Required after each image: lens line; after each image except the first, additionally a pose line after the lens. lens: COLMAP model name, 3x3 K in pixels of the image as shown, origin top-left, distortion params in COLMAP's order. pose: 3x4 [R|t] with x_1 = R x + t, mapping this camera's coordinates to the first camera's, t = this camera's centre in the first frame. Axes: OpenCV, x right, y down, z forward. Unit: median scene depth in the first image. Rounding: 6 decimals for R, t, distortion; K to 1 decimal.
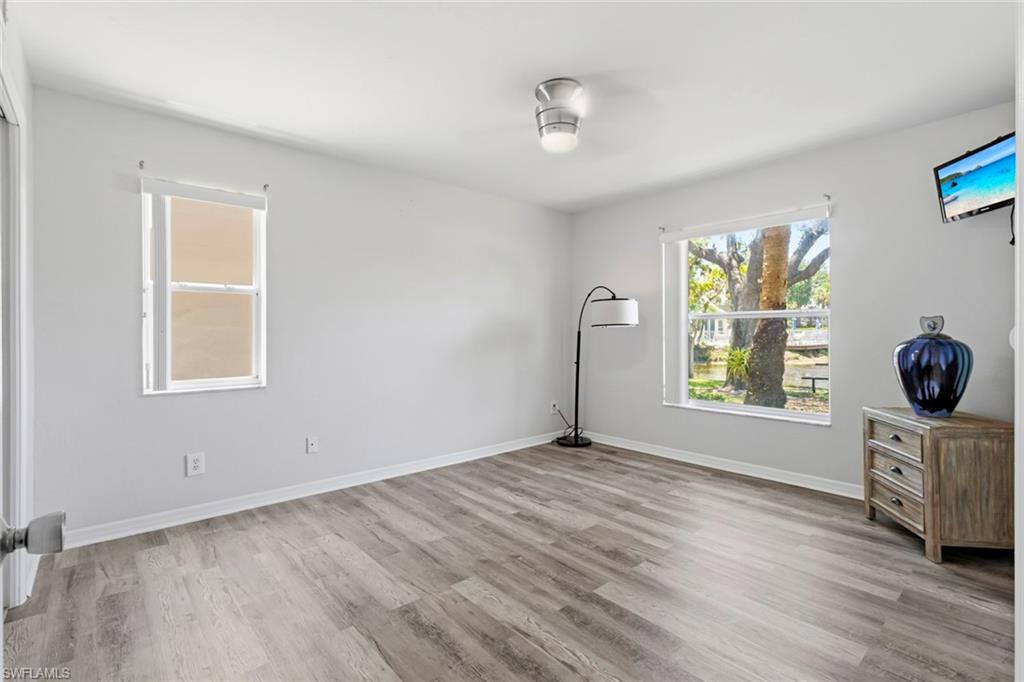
lens RADIAL K [[472.7, 0, 511.5], [0, 472.7, 335.7], [0, 0, 1]] dist [0.004497, 0.000254]
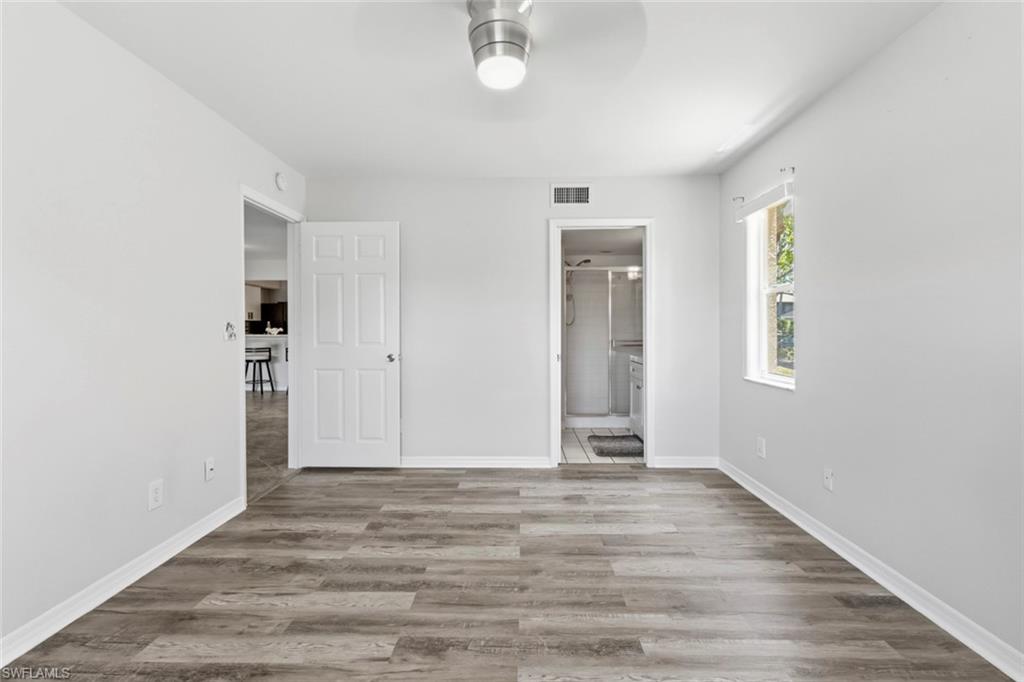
lens RADIAL K [[472.7, 0, 513.5], [0, 472.7, 338.6], [0, 0, 1]] dist [0.004497, 0.000254]
pose [[-0.669829, 0.018192, -0.742293, 0.627018], [-0.002300, 0.999644, 0.026574, -0.016448], [0.742512, 0.019507, -0.669549, 1.484882]]
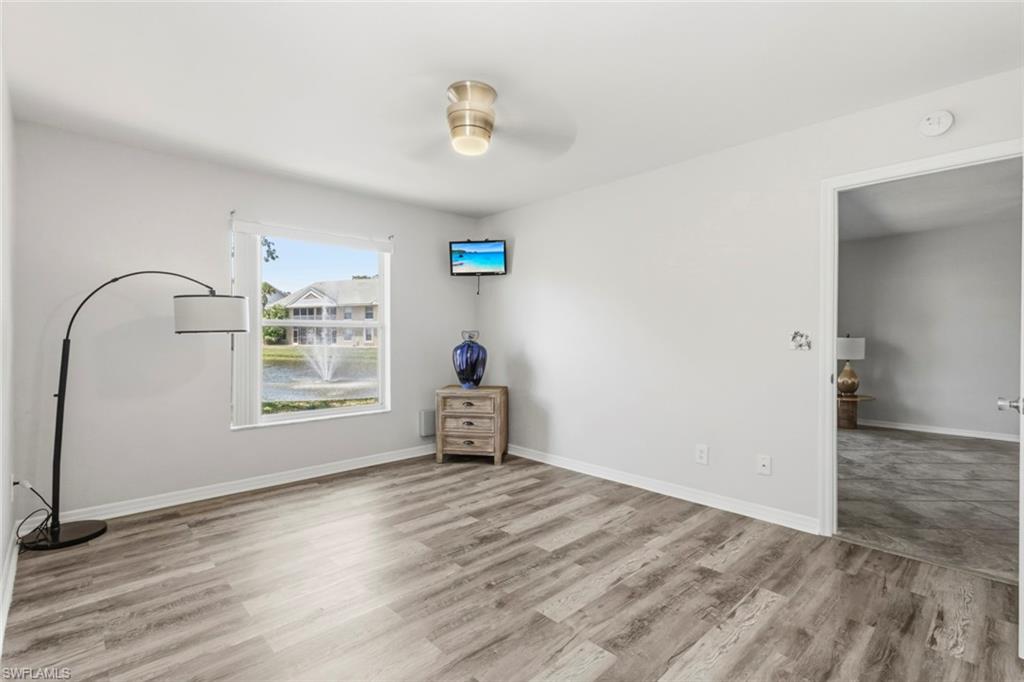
lens RADIAL K [[472.7, 0, 508.1], [0, 472.7, 335.9], [0, 0, 1]] dist [0.004497, 0.000254]
pose [[-0.033292, 0.006192, 0.999426, -0.868657], [0.006929, 0.999958, -0.005965, -0.012031], [-0.999422, 0.006726, -0.033333, 0.941752]]
